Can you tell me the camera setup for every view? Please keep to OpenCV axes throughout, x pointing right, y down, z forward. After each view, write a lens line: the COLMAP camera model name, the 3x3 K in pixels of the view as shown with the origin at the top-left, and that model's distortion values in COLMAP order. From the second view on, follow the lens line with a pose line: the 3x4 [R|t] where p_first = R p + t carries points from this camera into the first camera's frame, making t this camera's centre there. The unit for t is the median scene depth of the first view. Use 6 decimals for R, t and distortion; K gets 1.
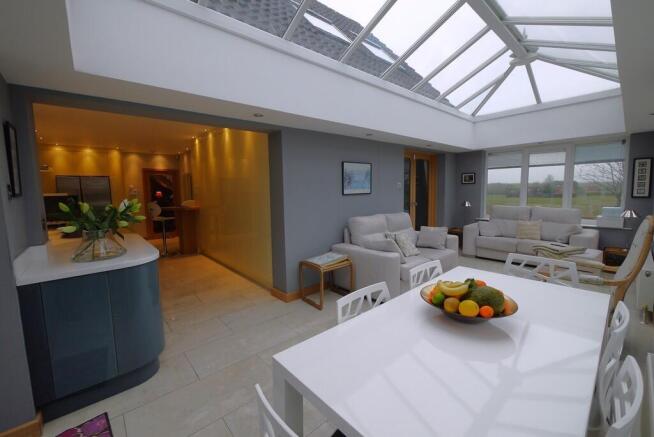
lens RADIAL K [[273.9, 0, 327.0], [0, 273.9, 218.5], [0, 0, 1]] dist [-0.019419, 0.001295]
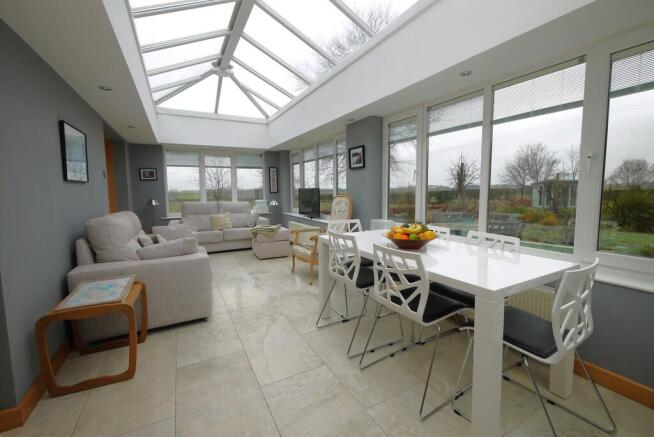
lens RADIAL K [[273.9, 0, 327.0], [0, 273.9, 218.5], [0, 0, 1]] dist [-0.019419, 0.001295]
pose [[0.234681, -0.081609, 0.968641, -0.306417], [0.110564, 0.992244, 0.056810, 0.015358], [-0.965764, 0.093764, 0.241884, 0.309012]]
